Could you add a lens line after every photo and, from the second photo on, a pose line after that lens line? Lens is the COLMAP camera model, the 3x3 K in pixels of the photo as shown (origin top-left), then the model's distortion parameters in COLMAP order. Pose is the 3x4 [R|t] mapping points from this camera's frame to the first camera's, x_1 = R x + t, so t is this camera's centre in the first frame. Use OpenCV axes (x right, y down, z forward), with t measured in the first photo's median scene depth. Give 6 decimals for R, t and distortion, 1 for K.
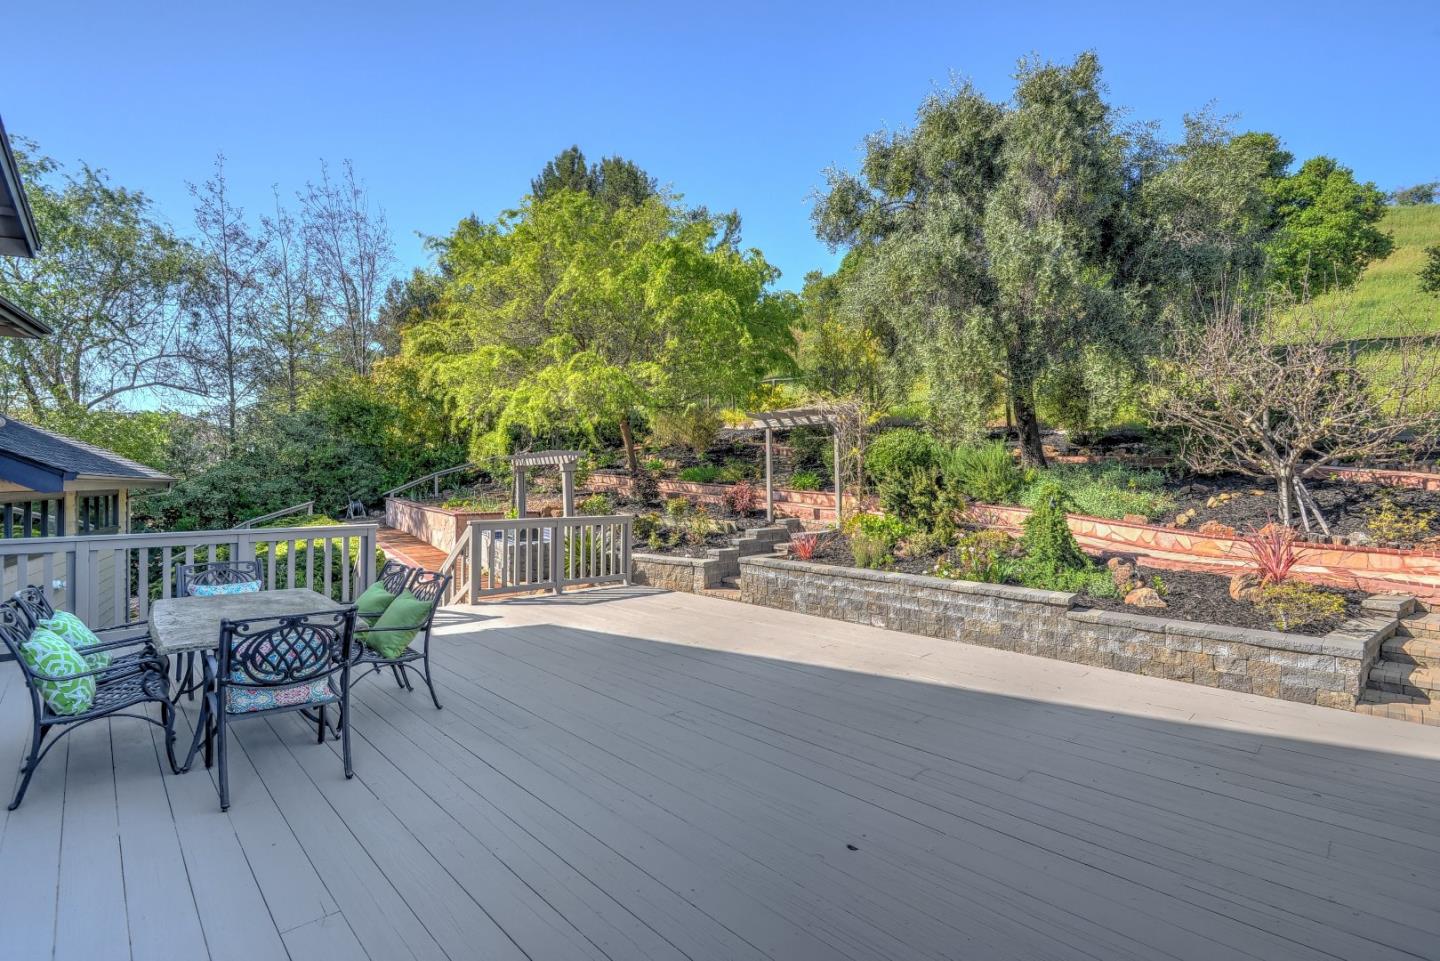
lens RADIAL K [[679.0, 0, 716.4], [0, 679.0, 478.5], [0, 0, 1]] dist [-0.001151, -0.017671]
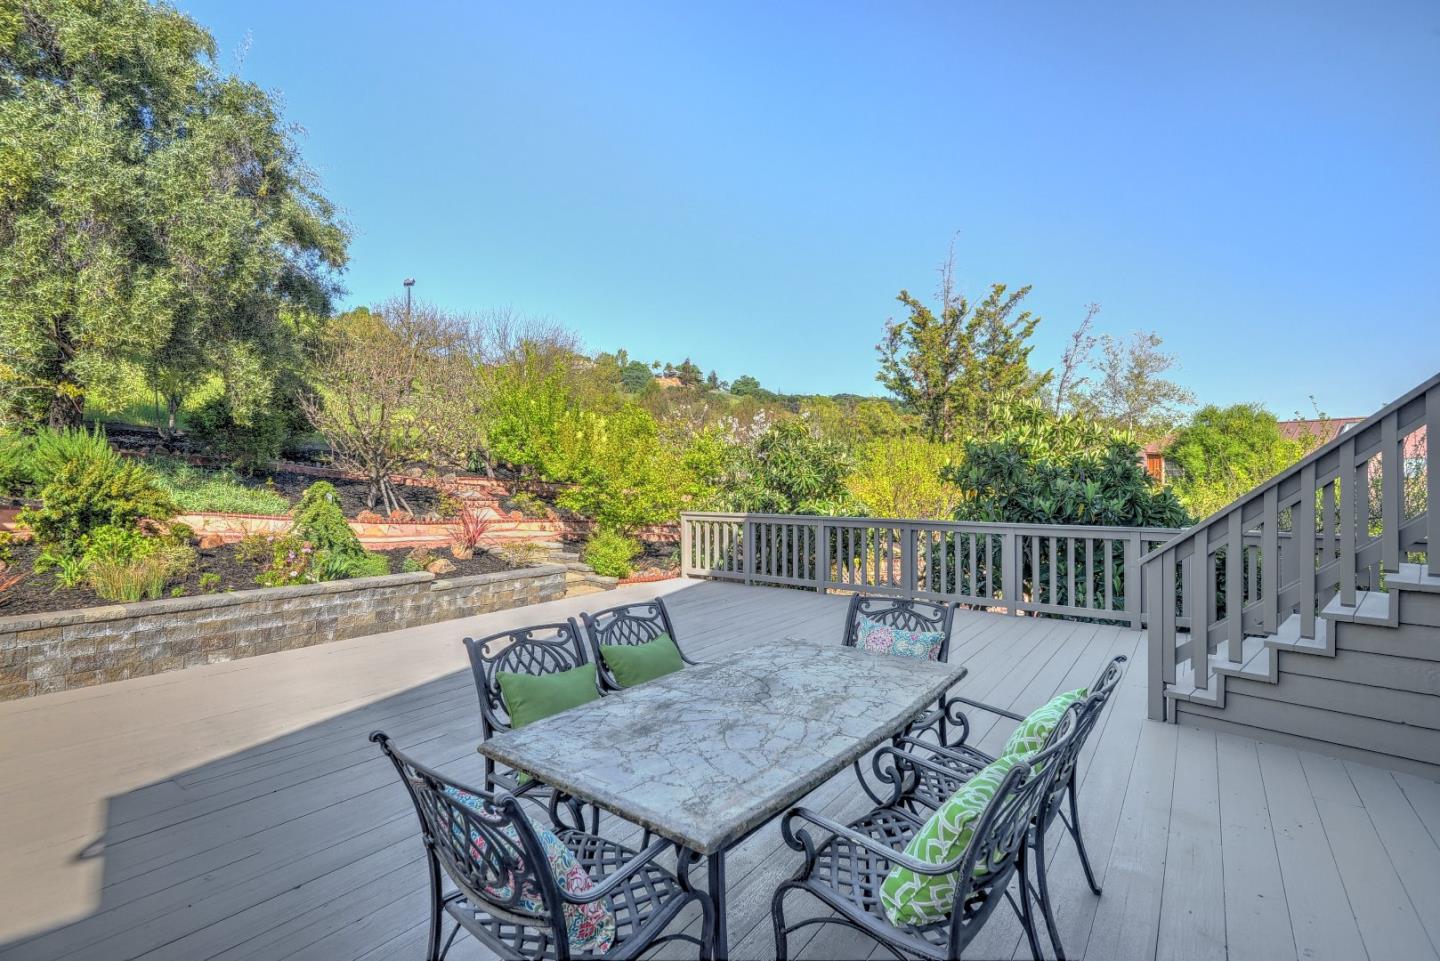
lens RADIAL K [[679.0, 0, 716.4], [0, 679.0, 478.5], [0, 0, 1]] dist [-0.001151, -0.017671]
pose [[-0.188727, -0.001788, 0.982028, -0.716560], [-0.004728, 0.999988, 0.000912, -0.002393], [-0.982018, -0.004470, -0.188734, 0.645766]]
